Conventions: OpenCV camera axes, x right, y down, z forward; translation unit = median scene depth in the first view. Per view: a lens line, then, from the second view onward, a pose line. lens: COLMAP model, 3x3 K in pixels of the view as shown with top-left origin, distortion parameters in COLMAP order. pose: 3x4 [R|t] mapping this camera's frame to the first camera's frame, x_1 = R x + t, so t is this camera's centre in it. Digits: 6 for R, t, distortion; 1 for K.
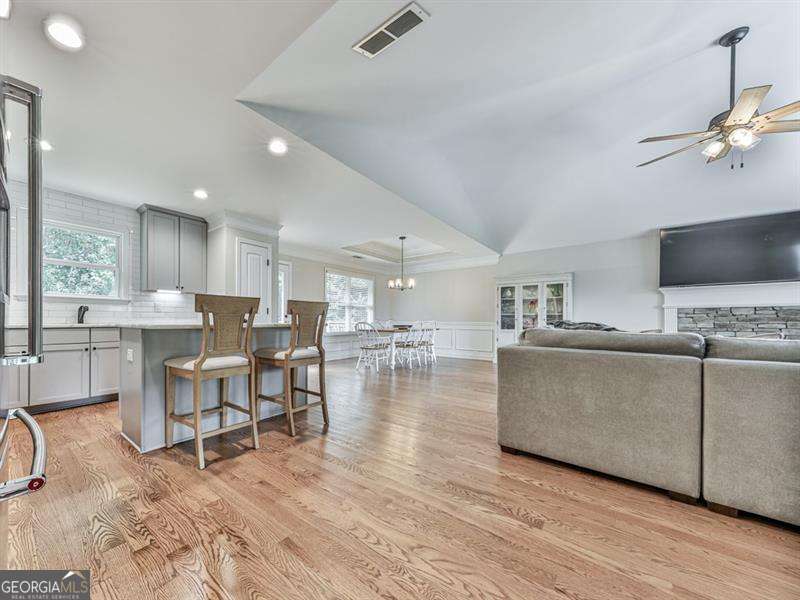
lens RADIAL K [[297.7, 0, 346.0], [0, 297.7, 319.4], [0, 0, 1]] dist [-0.000801, -0.000287]
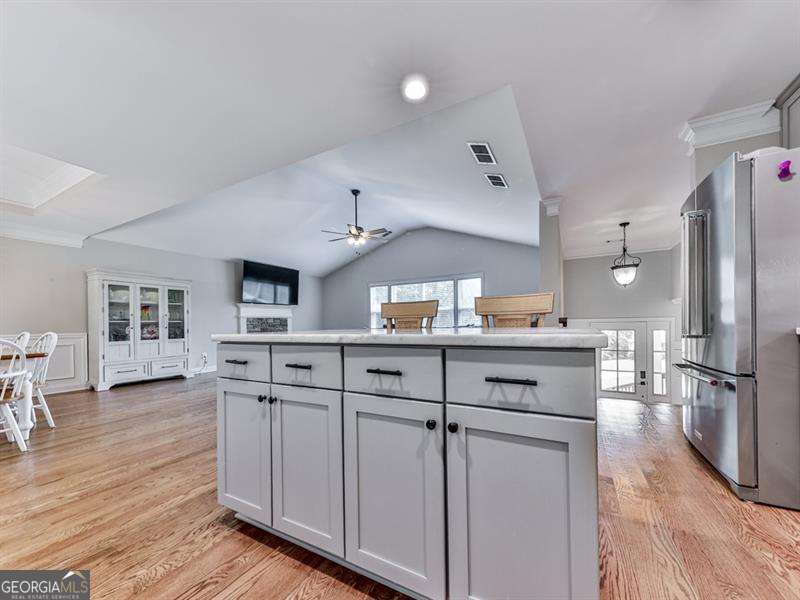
lens RADIAL K [[310.8, 0, 401.2], [0, 310.8, 323.9], [0, 0, 1]] dist [-0.000285, -0.000080]
pose [[-0.212362, 0.000882, 0.977191, -0.417223], [0.018135, 0.999831, 0.003039, -0.000289], [-0.977023, 0.018367, -0.212342, 0.510253]]
